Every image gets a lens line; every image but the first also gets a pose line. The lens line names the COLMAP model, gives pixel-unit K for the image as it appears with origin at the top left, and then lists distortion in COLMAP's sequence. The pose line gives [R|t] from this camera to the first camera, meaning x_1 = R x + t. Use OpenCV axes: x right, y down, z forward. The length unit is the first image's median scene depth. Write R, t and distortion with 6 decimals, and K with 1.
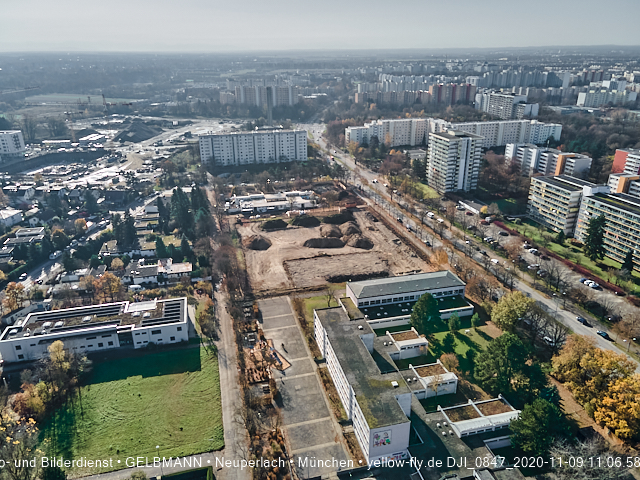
lens RADIAL K [[468.0, 0, 320.4], [0, 468.0, 239.3], [0, 0, 1]] dist [0.020520, 0.035708]
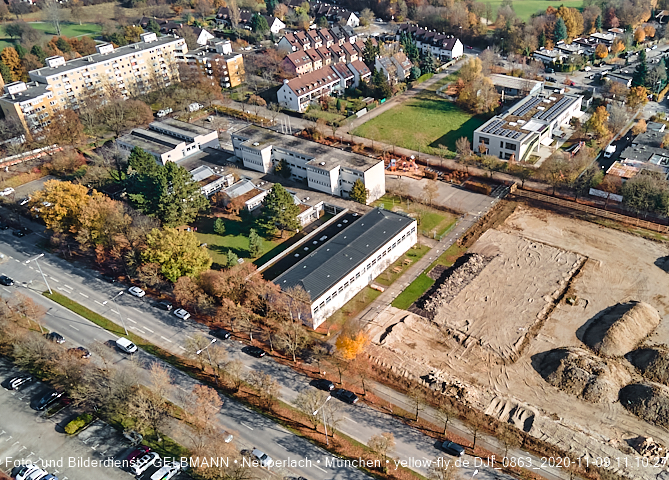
lens RADIAL K [[617.6, 0, 414.8], [0, 617.6, 265.7], [0, 0, 1]] dist [0.005301, 0.139156]
pose [[-0.727301, 0.405397, -0.553792, 0.422490], [-0.237476, 0.608410, 0.757260, -0.398520], [0.643924, 0.682269, -0.346225, 0.974524]]
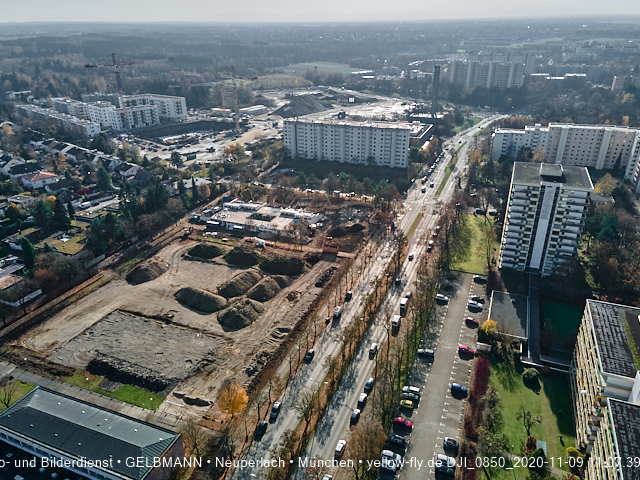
lens RADIAL K [[468.0, 0, 320.4], [0, 468.0, 239.3], [0, 0, 1]] dist [0.020520, 0.035708]
pose [[0.806967, 0.248493, -0.535775, 0.483332], [-0.216605, 0.968487, 0.122942, -0.194231], [0.549442, 0.016841, 0.835362, 0.471613]]
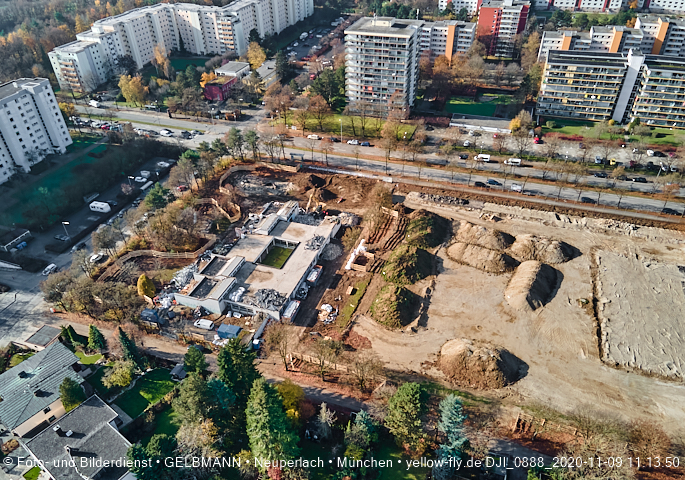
lens RADIAL K [[500.5, 0, 343.3], [0, 500.5, 255.6], [0, 0, 1]] dist [0.037693, 0.007157]
pose [[0.549914, -0.504542, 0.665607, -0.452207], [0.321253, 0.863387, 0.389049, -0.295160], [-0.770968, -0.000115, 0.636874, 0.750171]]
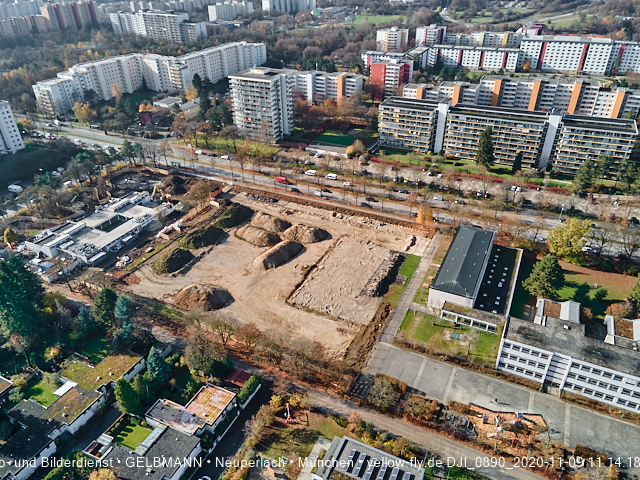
lens RADIAL K [[468.0, 0, 320.4], [0, 468.0, 239.3], [0, 0, 1]] dist [0.020520, 0.035708]
pose [[0.643231, -0.400992, 0.652272, -0.399781], [0.290867, 0.916003, 0.276288, -0.186905], [-0.708272, 0.012007, 0.705837, 0.403190]]
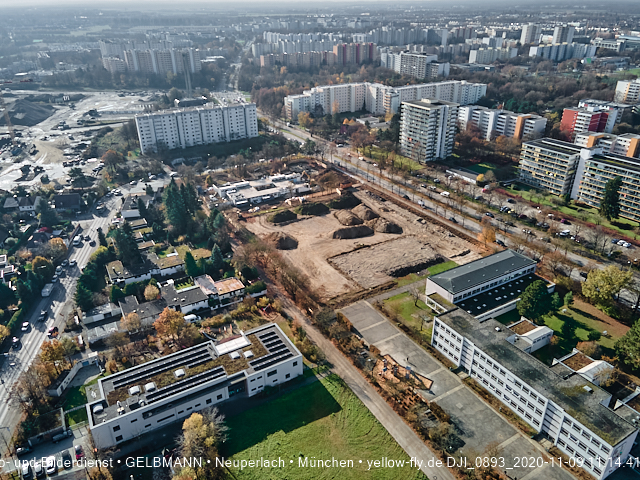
lens RADIAL K [[468.0, 0, 320.4], [0, 468.0, 239.3], [0, 0, 1]] dist [0.020520, 0.035708]
pose [[0.960251, -0.126326, 0.248916, -0.270236], [0.105573, 0.989855, 0.095083, -0.069003], [-0.258402, -0.065025, 0.963847, 0.105791]]
